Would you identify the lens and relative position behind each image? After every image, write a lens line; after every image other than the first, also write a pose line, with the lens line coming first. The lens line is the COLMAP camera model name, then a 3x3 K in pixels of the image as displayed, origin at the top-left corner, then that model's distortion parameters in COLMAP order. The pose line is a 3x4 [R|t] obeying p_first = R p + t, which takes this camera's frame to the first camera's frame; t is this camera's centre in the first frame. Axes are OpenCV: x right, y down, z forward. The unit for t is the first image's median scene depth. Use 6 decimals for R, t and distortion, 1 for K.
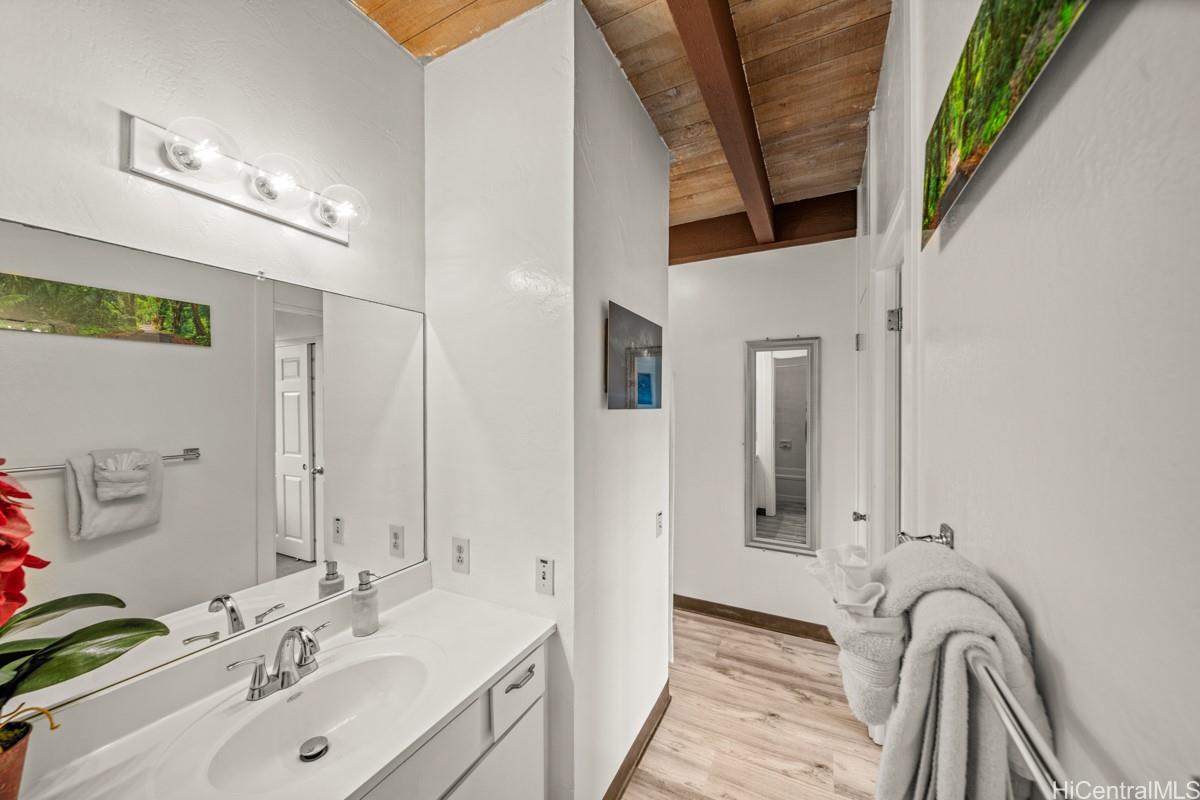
lens RADIAL K [[431.2, 0, 602.1], [0, 431.2, 387.8], [0, 0, 1]] dist [-0.001324, -0.000534]
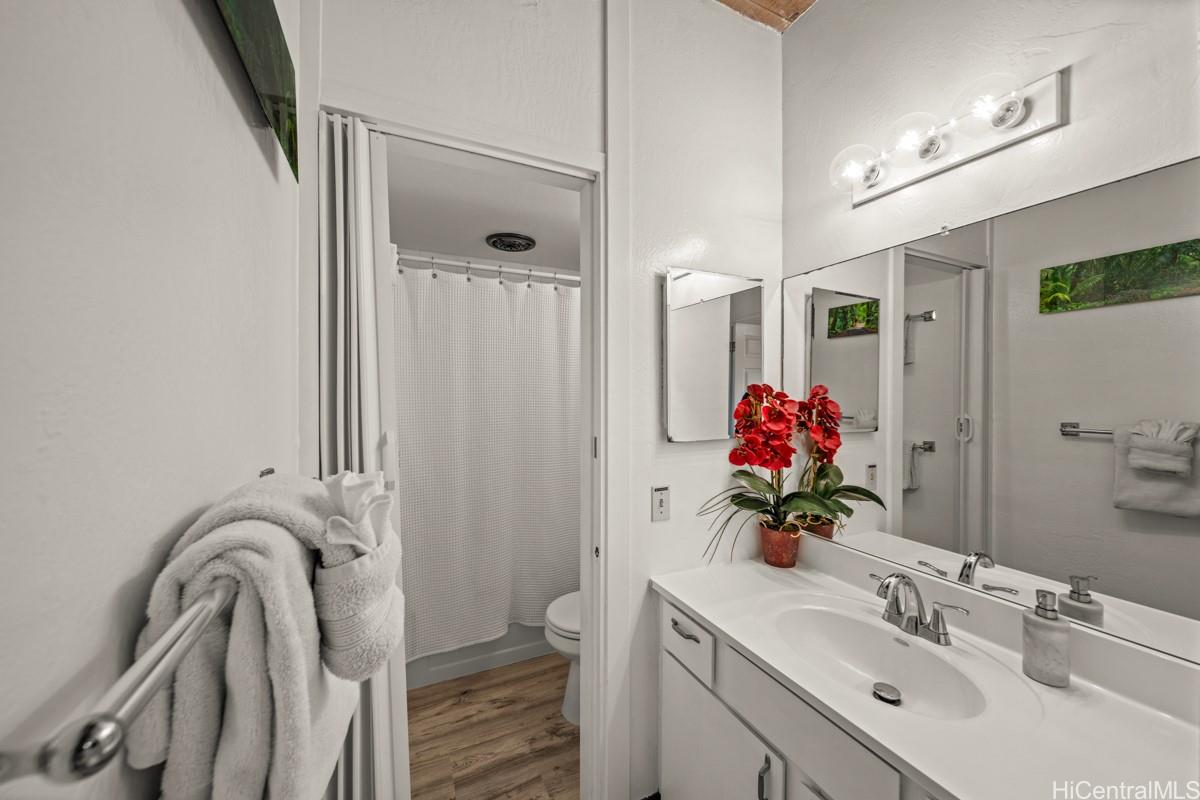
lens RADIAL K [[448.7, 0, 624.7], [0, 448.7, 403.1], [0, 0, 1]] dist [-0.002425, -0.000278]
pose [[-0.592687, 0.016601, -0.805262, 0.401207], [0.034994, 0.999374, -0.005153, 0.099017], [0.804672, -0.031234, -0.592897, 0.848687]]
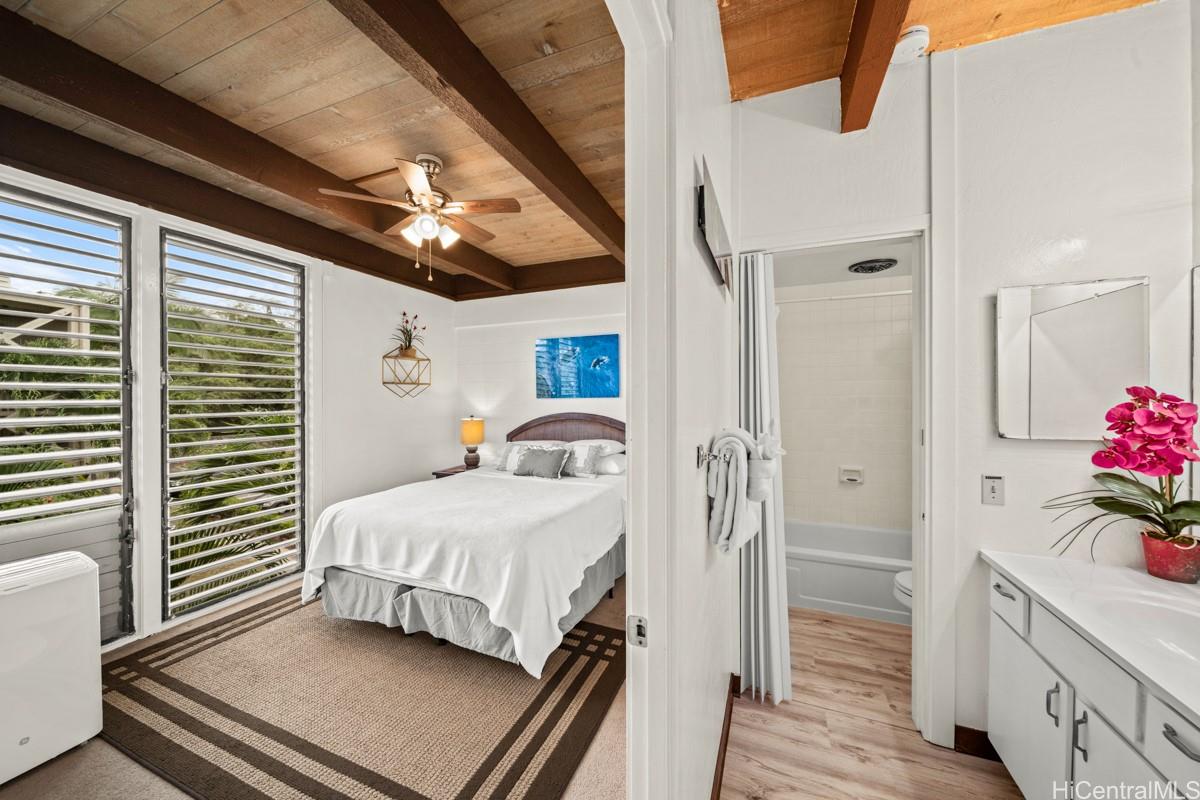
lens RADIAL K [[431.2, 0, 602.1], [0, 431.2, 387.8], [0, 0, 1]] dist [-0.001324, -0.000534]
pose [[-0.996879, 0.001234, -0.078930, 0.689893], [0.006104, 0.998089, -0.061486, 0.117771], [0.078704, -0.061776, -0.994982, 1.424825]]
